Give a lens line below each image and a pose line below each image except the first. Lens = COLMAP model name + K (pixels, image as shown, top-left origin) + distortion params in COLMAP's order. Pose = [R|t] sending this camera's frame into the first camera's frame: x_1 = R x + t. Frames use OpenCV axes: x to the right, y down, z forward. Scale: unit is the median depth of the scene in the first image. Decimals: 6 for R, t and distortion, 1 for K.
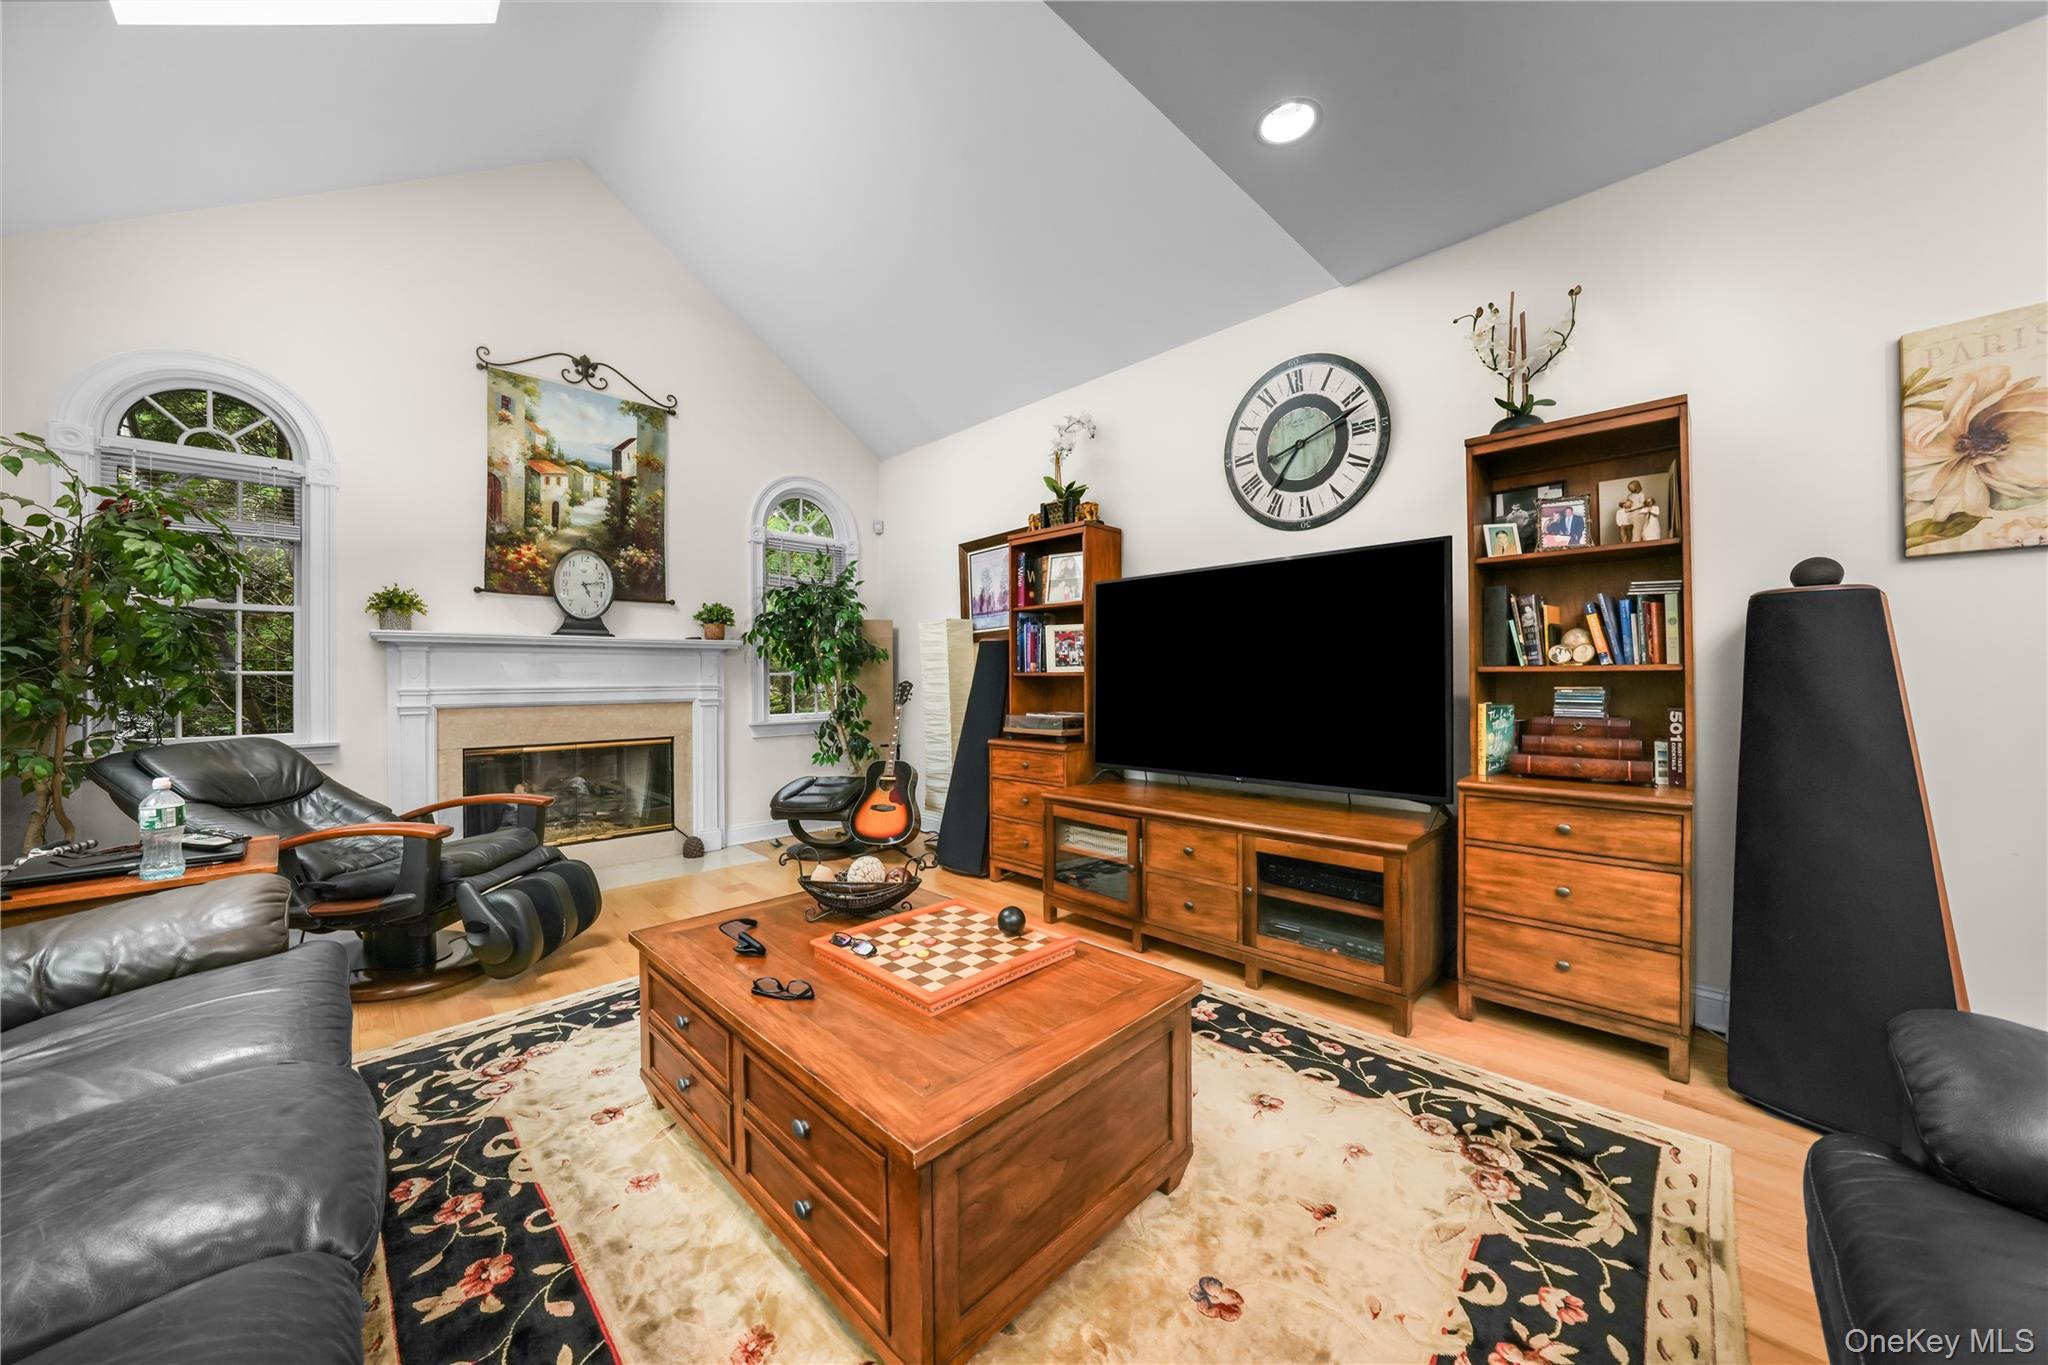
lens RADIAL K [[729.9, 0, 1023.4], [0, 729.9, 676.6], [0, 0, 1]] dist [-0.000373, 0.000101]
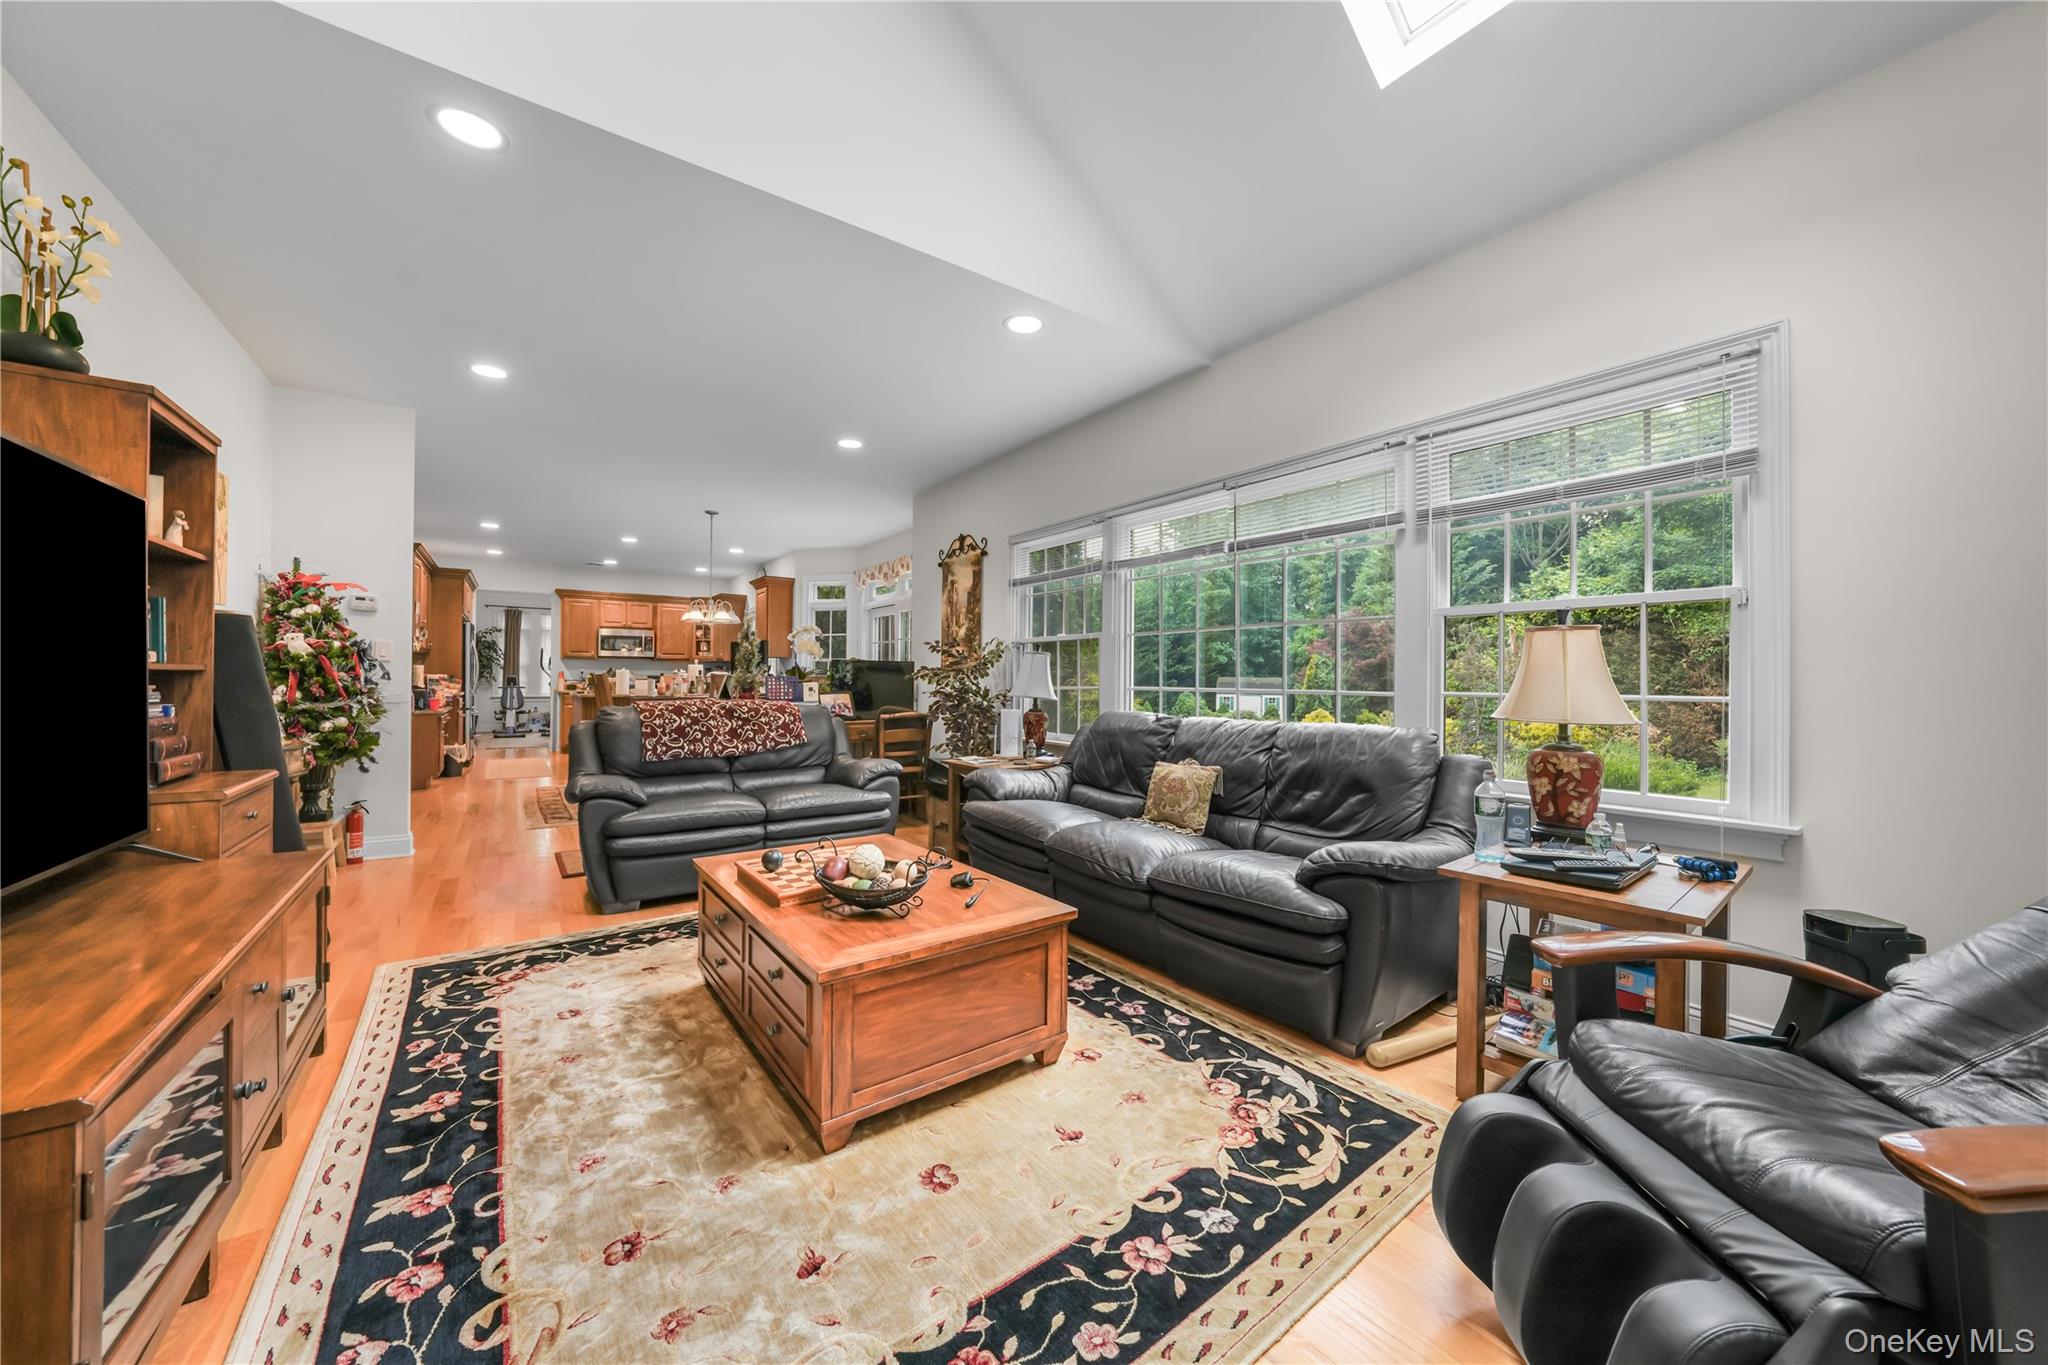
lens RADIAL K [[704.8, 0, 1024.0], [0, 704.8, 682.5], [0, 0, 1]] dist [-0.011569, -0.000056]
pose [[-0.989371, -0.000537, 0.145415, -0.292070], [-0.000218, 0.999998, 0.002213, 0.002665], [-0.145415, 0.002157, -0.989368, 0.982904]]
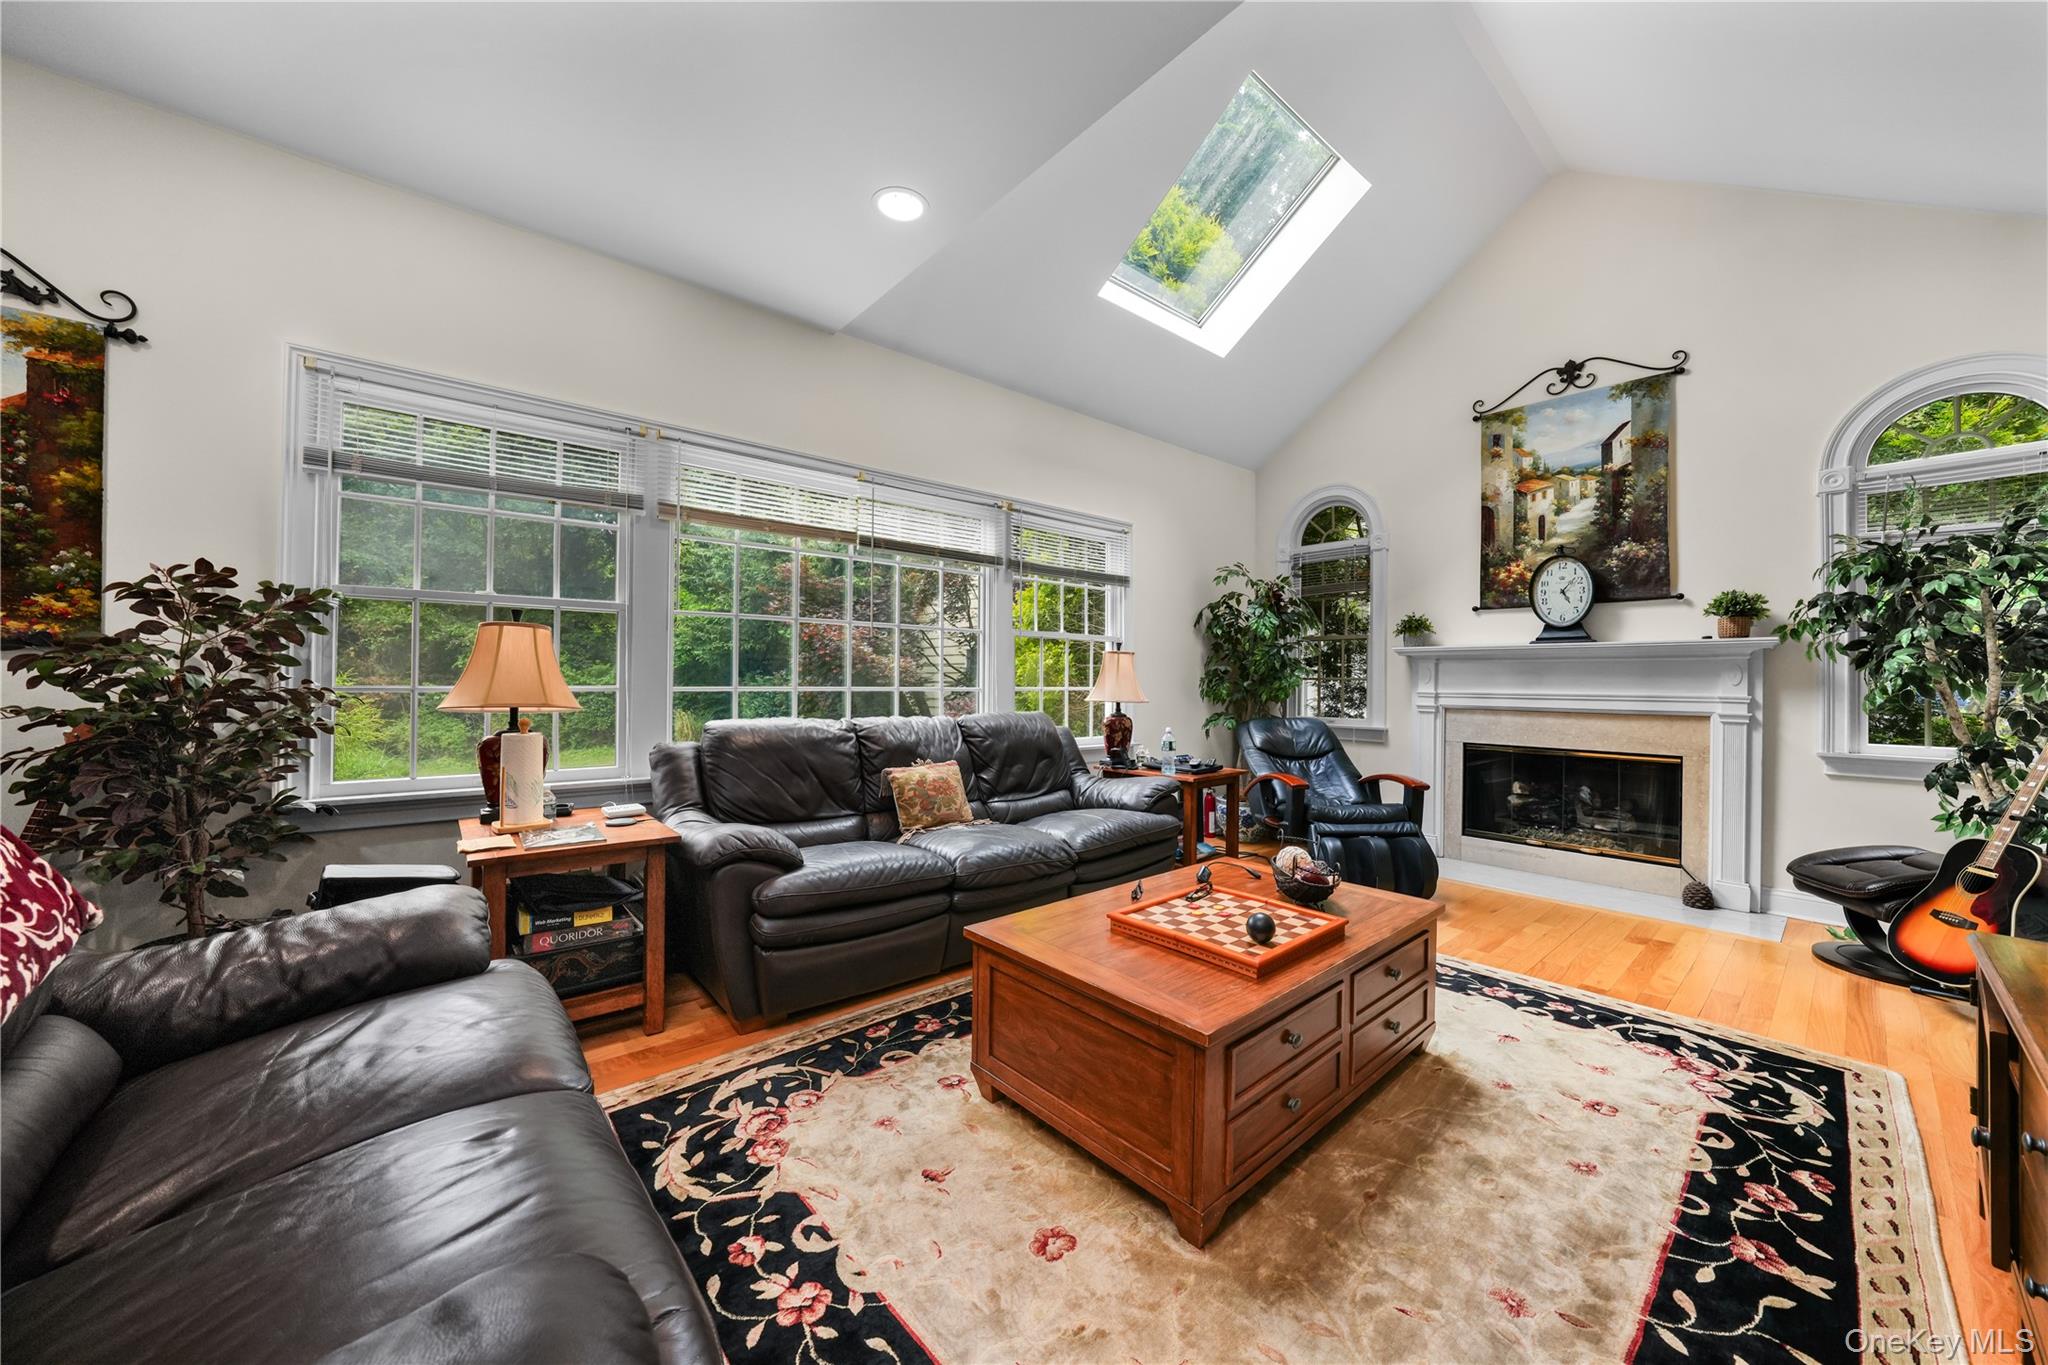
lens RADIAL K [[729.9, 0, 1023.4], [0, 729.9, 676.6], [0, 0, 1]] dist [-0.000373, 0.000101]
pose [[-0.062172, -0.002149, -0.998063, 0.446831], [-0.010014, 0.999949, -0.001530, -0.000658], [0.998015, 0.009899, -0.062191, 0.330590]]
